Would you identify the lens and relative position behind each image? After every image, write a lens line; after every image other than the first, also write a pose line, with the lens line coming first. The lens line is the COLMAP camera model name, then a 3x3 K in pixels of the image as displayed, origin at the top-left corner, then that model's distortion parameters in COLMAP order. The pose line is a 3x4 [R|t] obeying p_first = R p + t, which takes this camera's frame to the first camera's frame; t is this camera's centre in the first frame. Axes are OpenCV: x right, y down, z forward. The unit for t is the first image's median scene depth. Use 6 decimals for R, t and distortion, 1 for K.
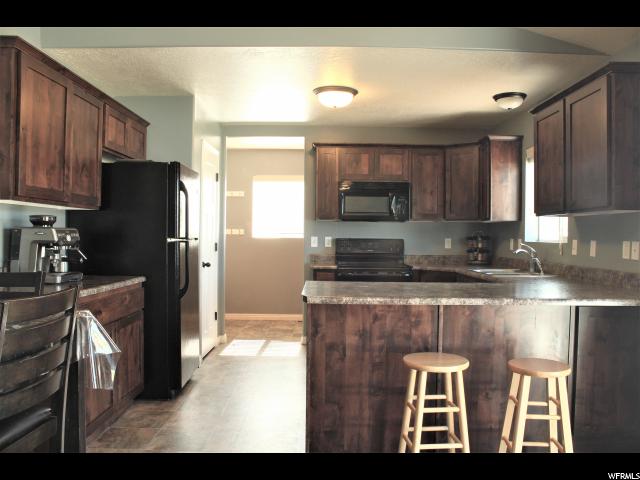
lens RADIAL K [[531.9, 0, 320.8], [0, 531.9, 240.4], [0, 0, 1]] dist [-0.135087, 0.081940]
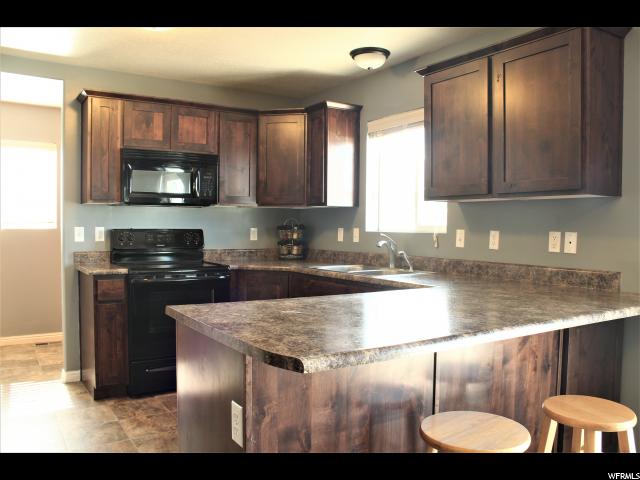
lens RADIAL K [[531.9, 0, 323.5], [0, 531.9, 241.6], [0, 0, 1]] dist [-0.135087, 0.081940]
pose [[0.840518, -0.020330, 0.541402, -0.140748], [0.006613, 0.999606, 0.027269, -0.005342], [-0.541744, -0.019340, 0.840321, 0.331243]]
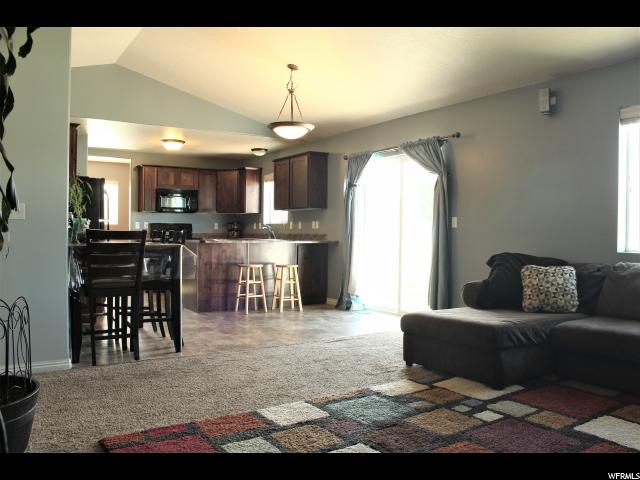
lens RADIAL K [[531.9, 0, 321.7], [0, 531.9, 239.2], [0, 0, 1]] dist [-0.135087, 0.081940]
pose [[0.839368, -0.010728, 0.543458, -0.511093], [0.007645, 0.999939, 0.007932, 0.046461], [-0.543510, -0.002503, 0.839399, -0.783066]]
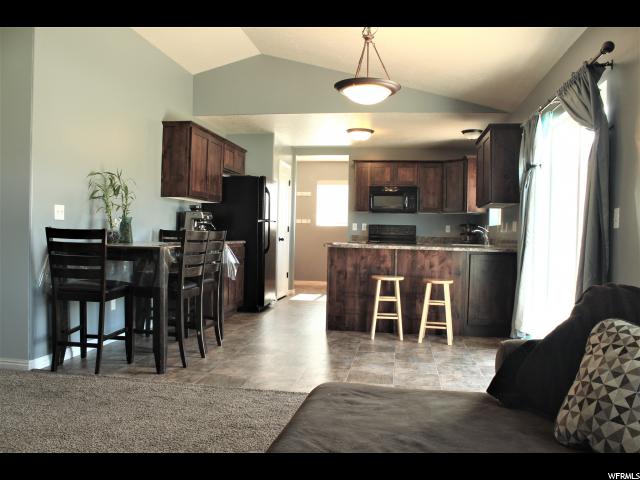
lens RADIAL K [[531.9, 0, 320.3], [0, 531.9, 245.3], [0, 0, 1]] dist [-0.135087, 0.081940]
pose [[0.987997, 0.014266, -0.153810, 0.153976], [-0.012681, 0.999856, 0.011278, 0.048731], [0.153949, -0.009192, 0.988036, -0.590579]]
